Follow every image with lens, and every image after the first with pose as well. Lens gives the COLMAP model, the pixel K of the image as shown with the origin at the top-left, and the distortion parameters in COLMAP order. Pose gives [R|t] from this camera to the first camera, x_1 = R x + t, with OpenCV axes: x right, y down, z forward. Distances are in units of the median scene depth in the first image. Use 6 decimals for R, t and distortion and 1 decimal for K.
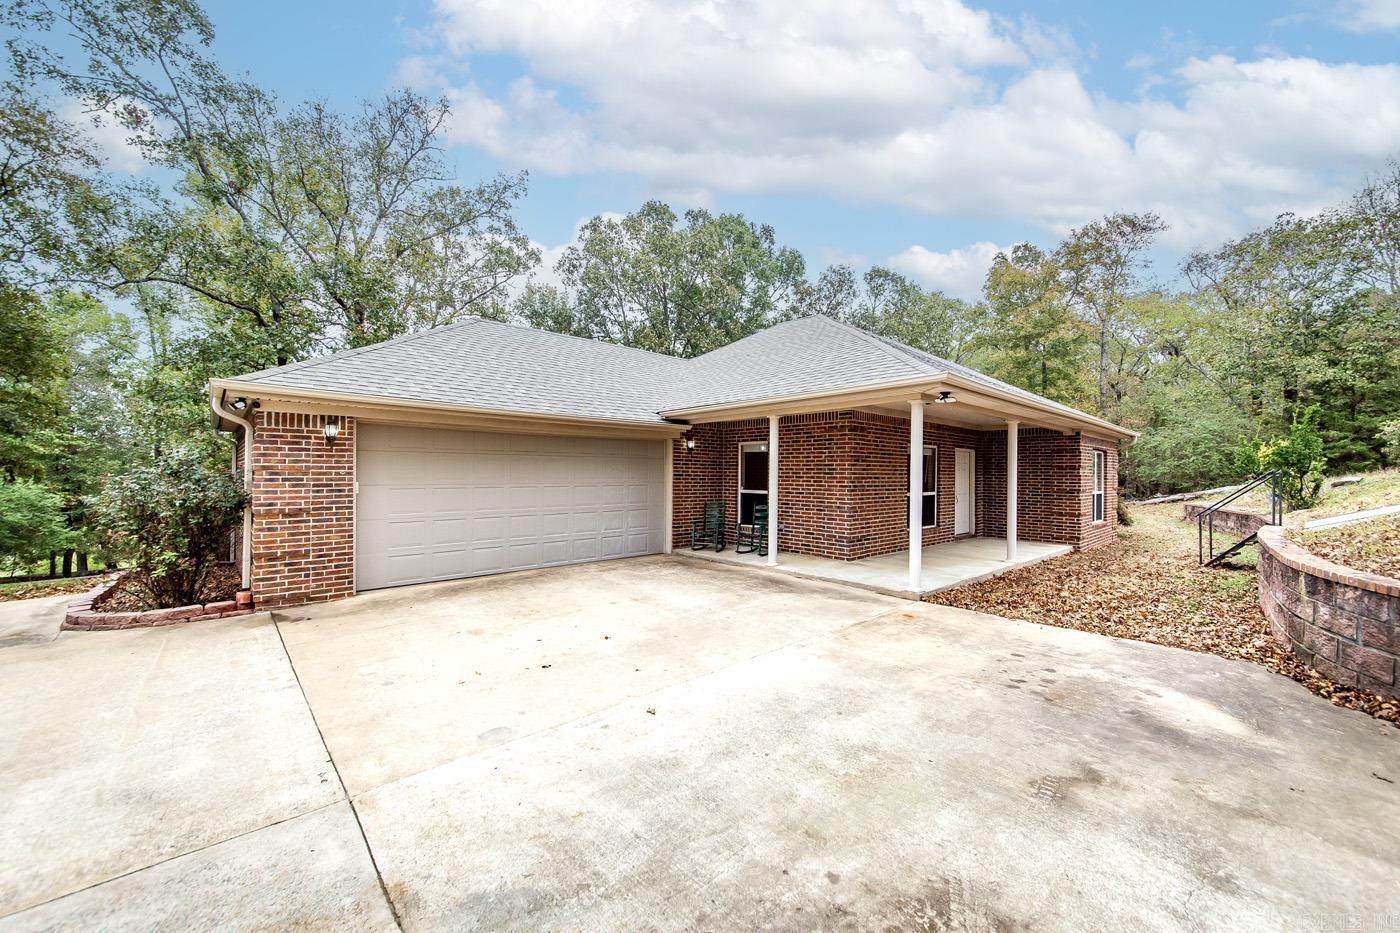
lens RADIAL K [[533.1, 0, 674.0], [0, 533.1, 467.2], [0, 0, 1]] dist [0.014790, -0.000051]
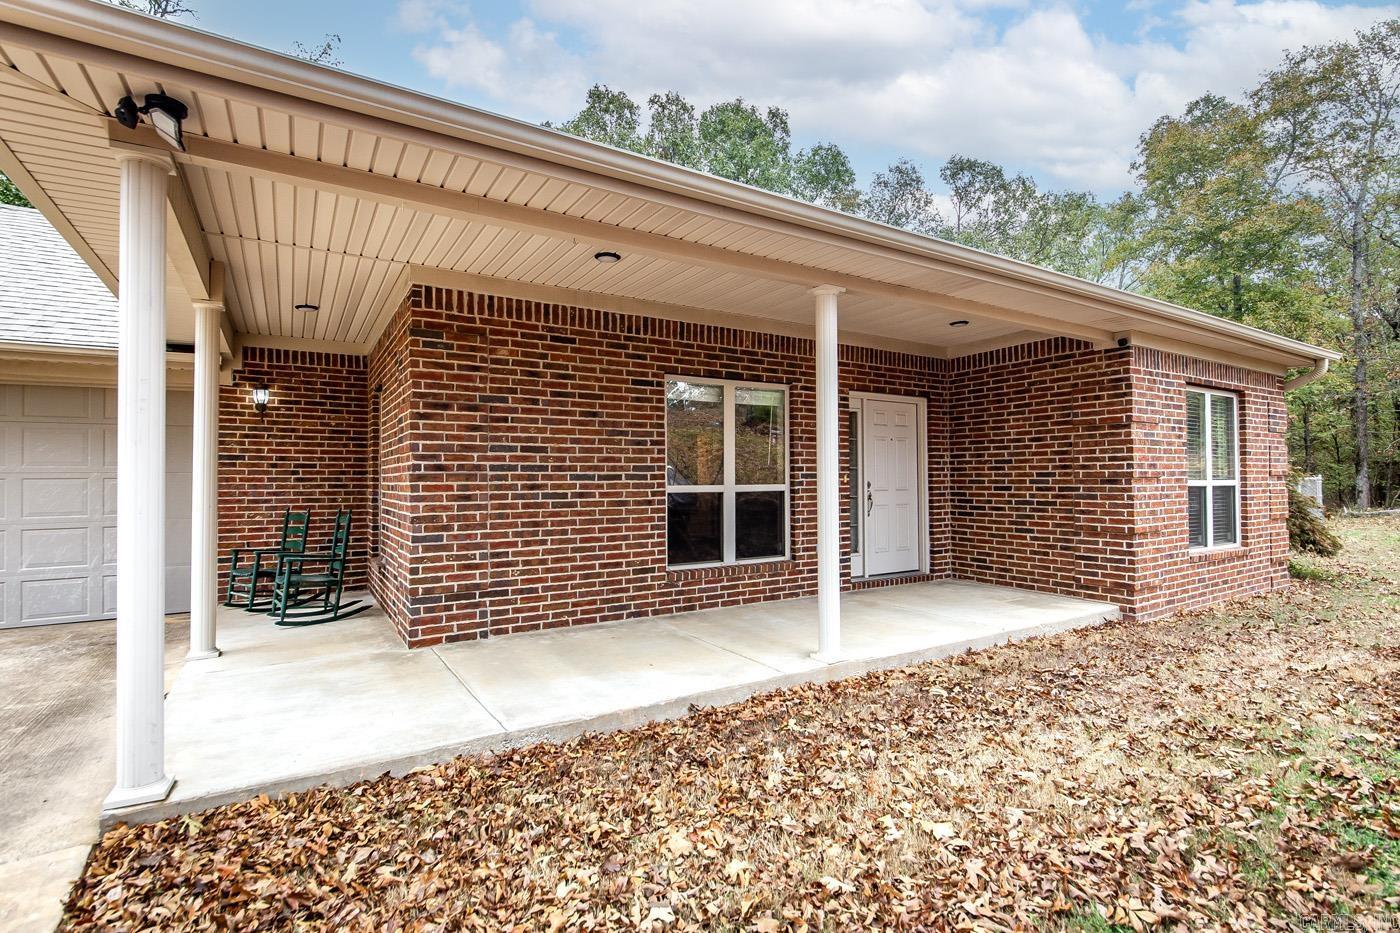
lens RADIAL K [[648.7, 0, 670.1], [0, 648.7, 461.9], [0, 0, 1]] dist [-0.000265, -0.000508]
pose [[0.982658, -0.020805, -0.184258, 0.442732], [0.018197, 0.999709, -0.015835, 0.030528], [0.184534, 0.012207, 0.982750, 0.386640]]
